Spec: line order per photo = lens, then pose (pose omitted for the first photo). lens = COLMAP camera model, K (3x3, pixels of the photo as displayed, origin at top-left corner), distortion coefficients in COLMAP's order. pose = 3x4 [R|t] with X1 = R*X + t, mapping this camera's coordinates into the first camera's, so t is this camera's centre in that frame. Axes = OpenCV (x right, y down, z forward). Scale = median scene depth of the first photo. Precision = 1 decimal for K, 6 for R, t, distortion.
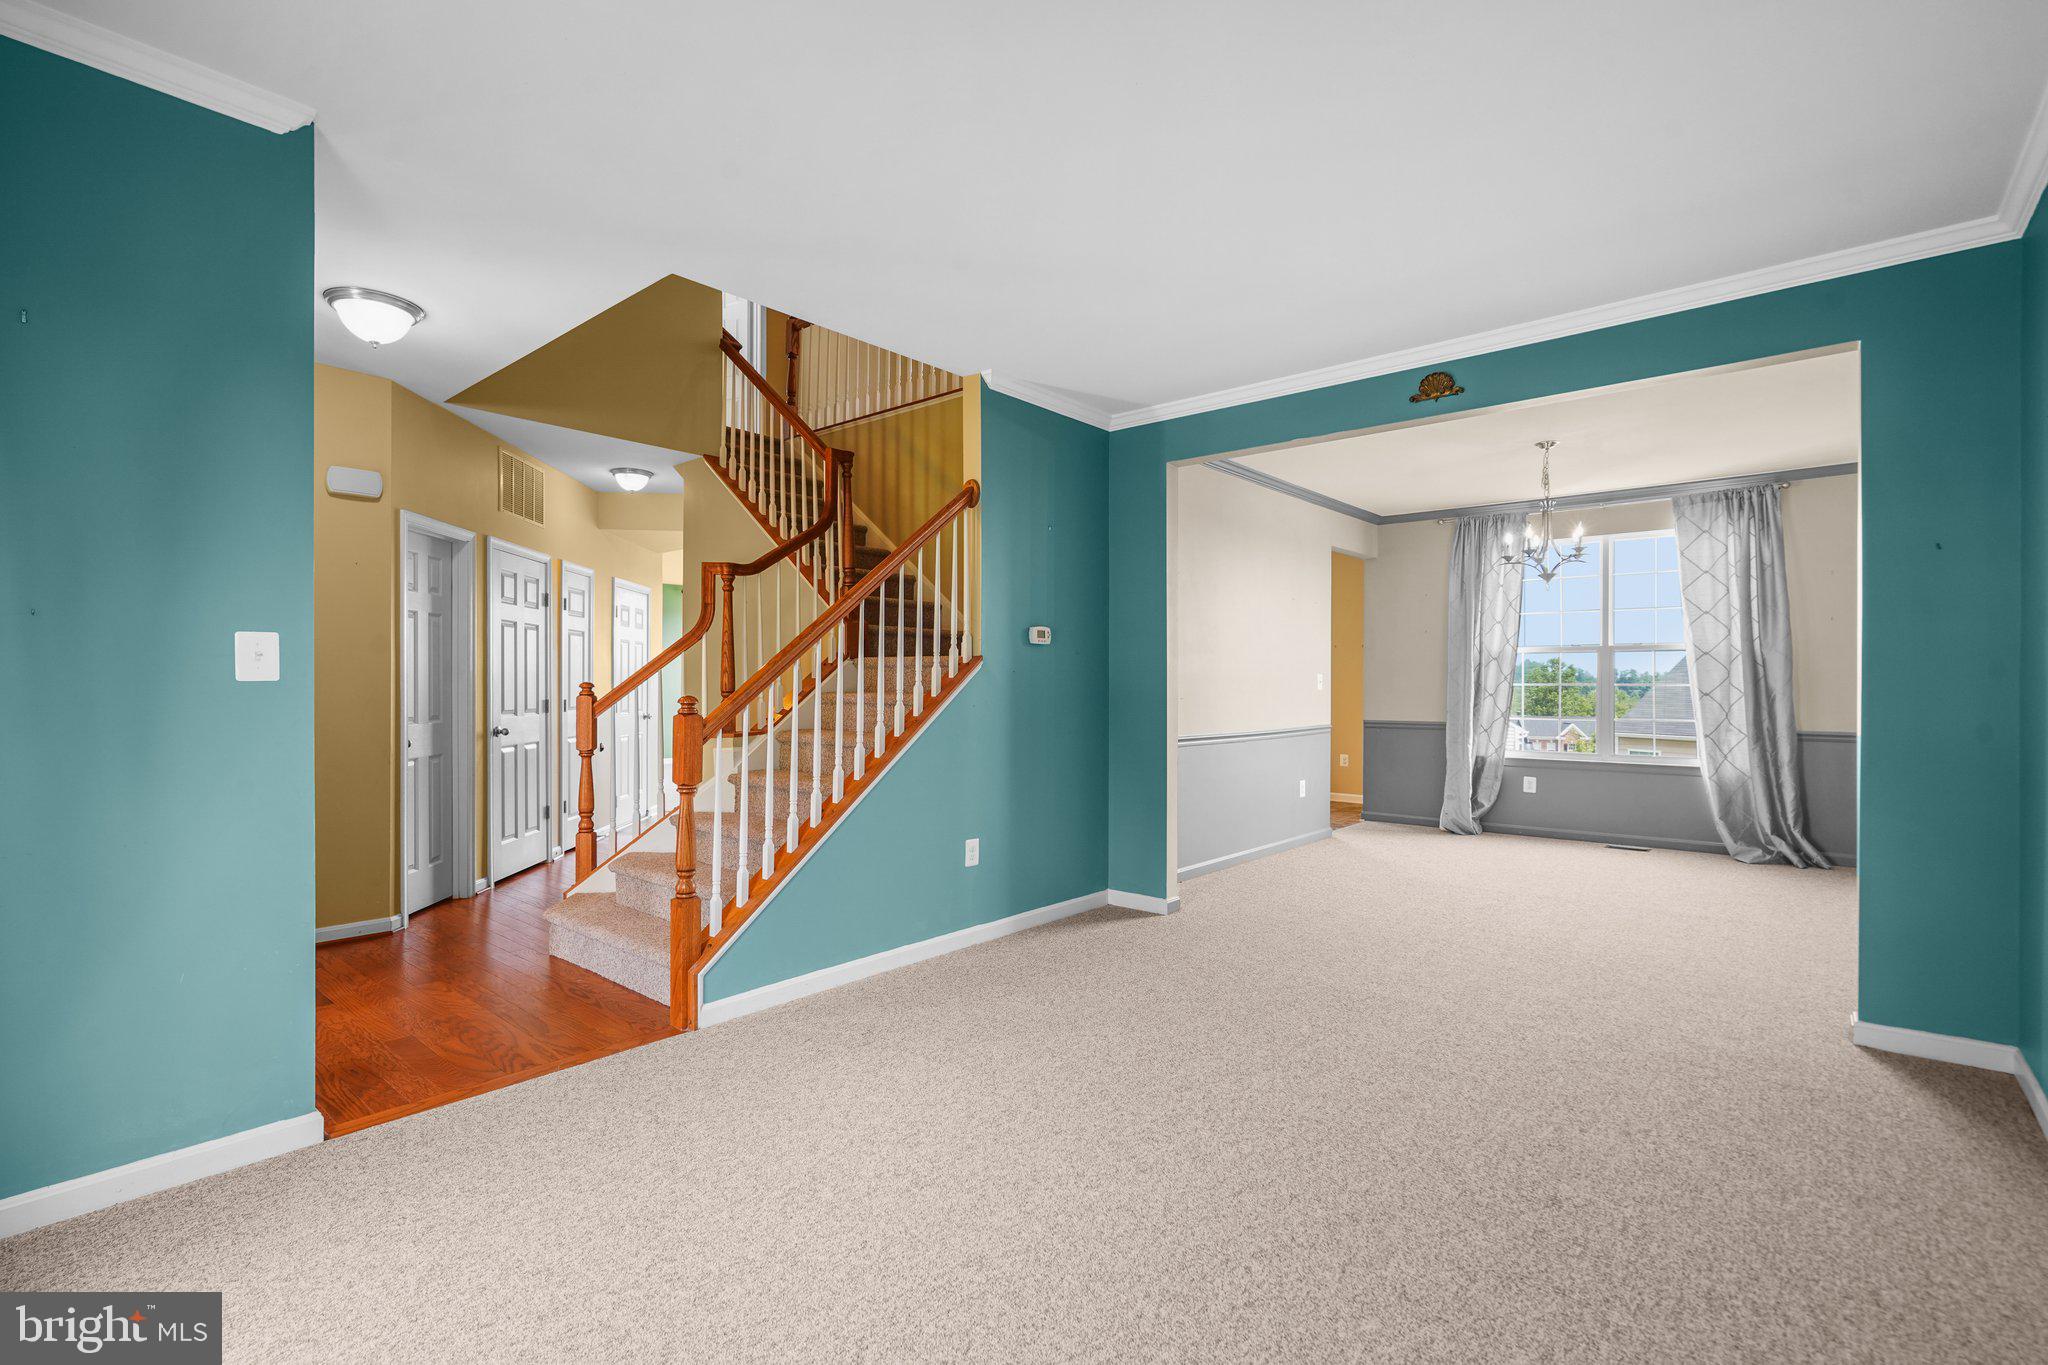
lens RADIAL K [[939.4, 0, 1021.0], [0, 939.4, 694.3], [0, 0, 1]] dist [-0.000529, 0.002166]
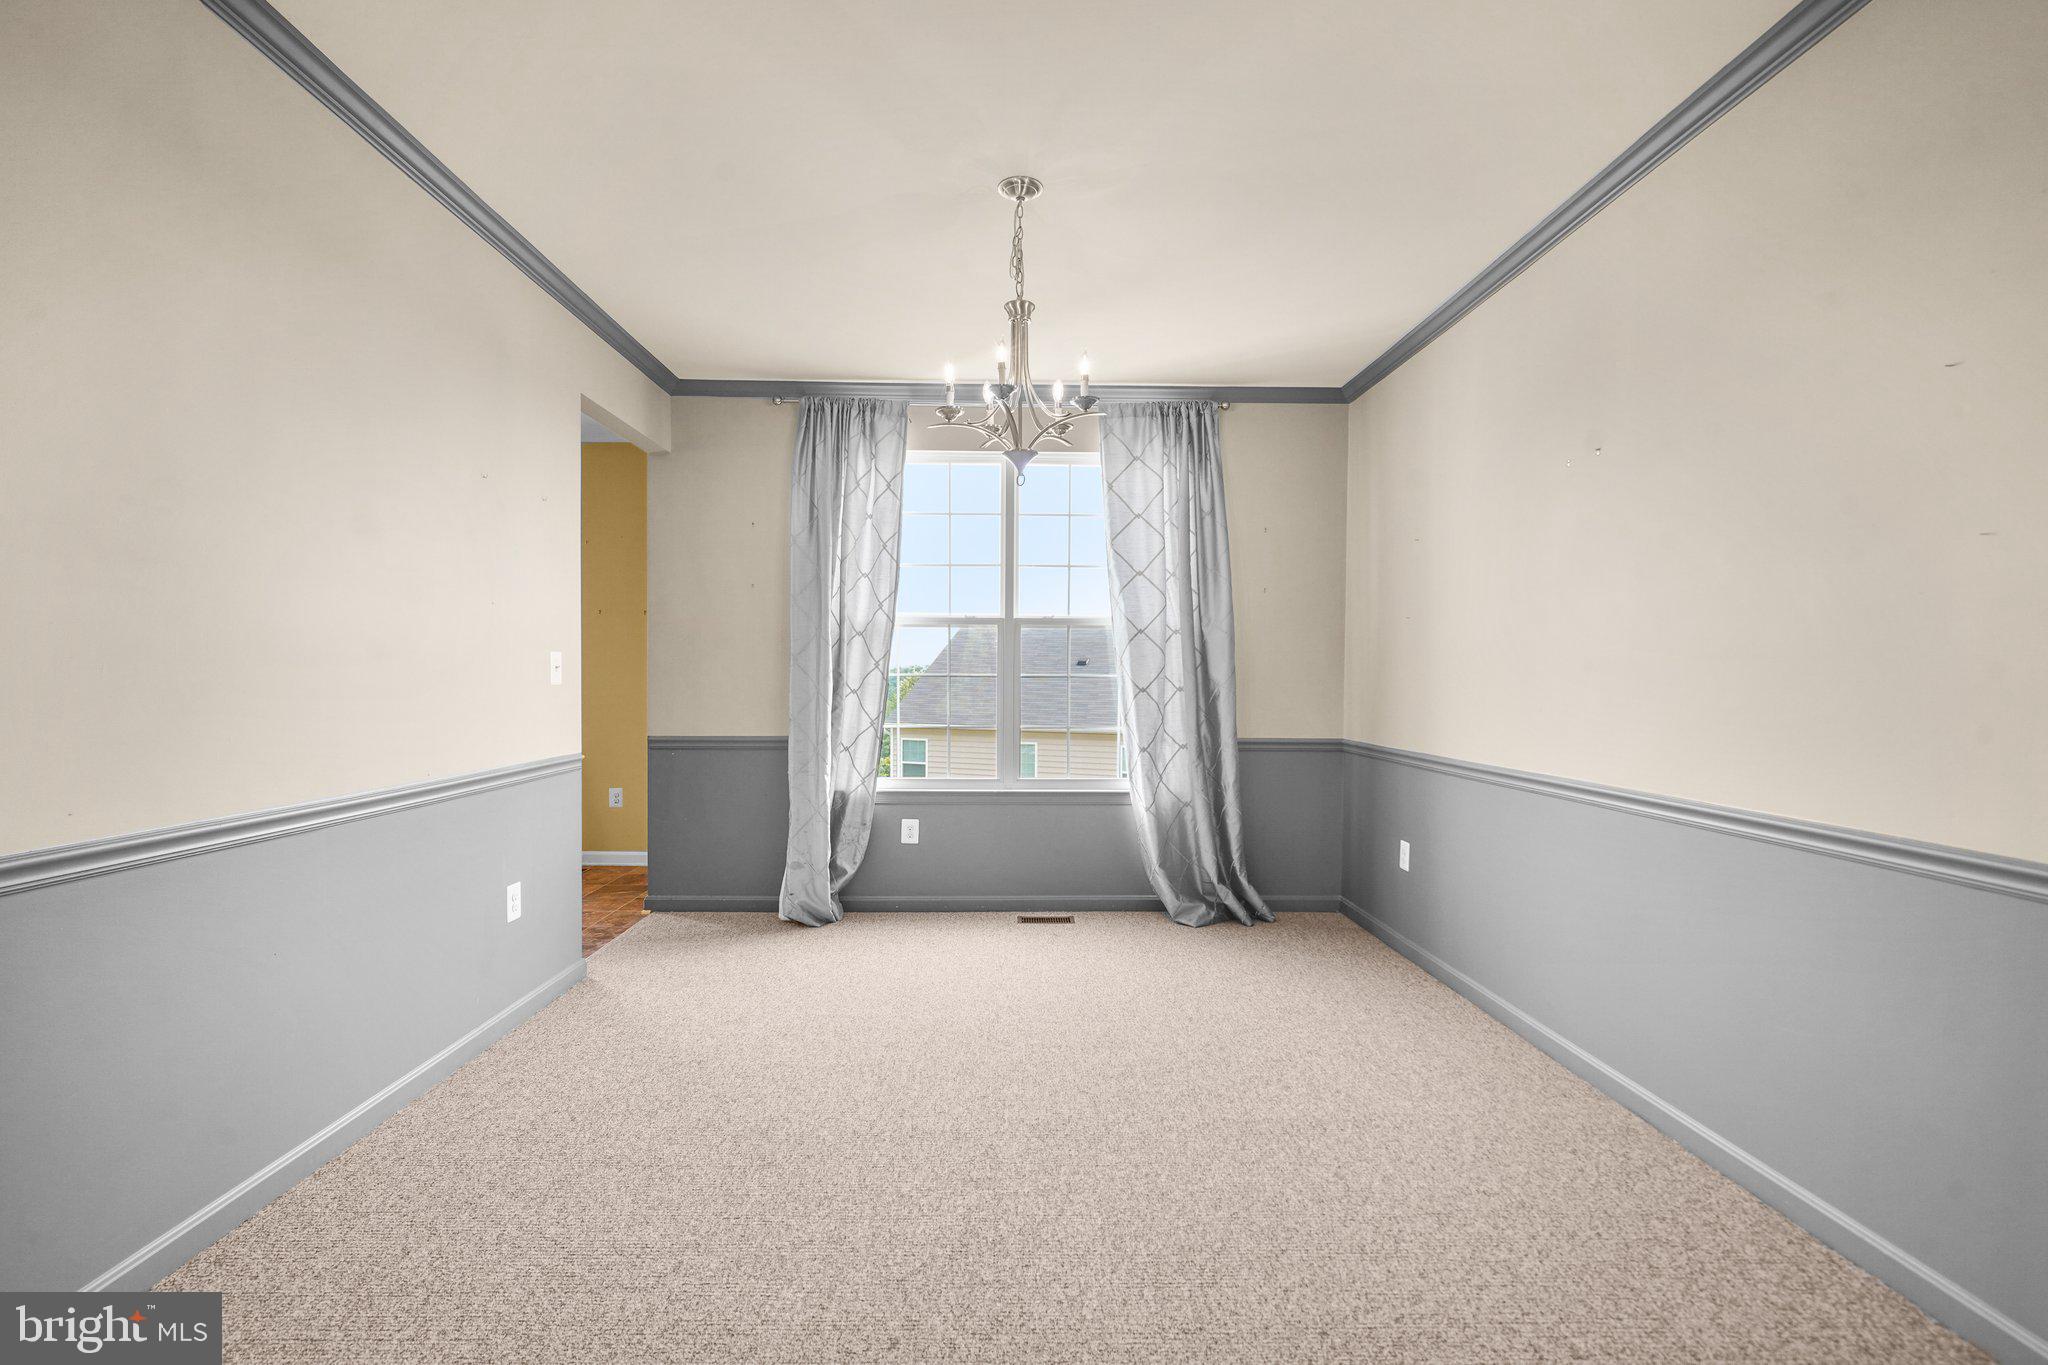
lens RADIAL K [[939.4, 0, 1021.1], [0, 939.4, 690.9], [0, 0, 1]] dist [-0.000529, 0.002166]
pose [[0.744403, -0.007608, 0.667687, 0.173158], [0.003653, 0.999967, 0.007322, -0.003948], [-0.667720, -0.003012, 0.744406, 0.480035]]
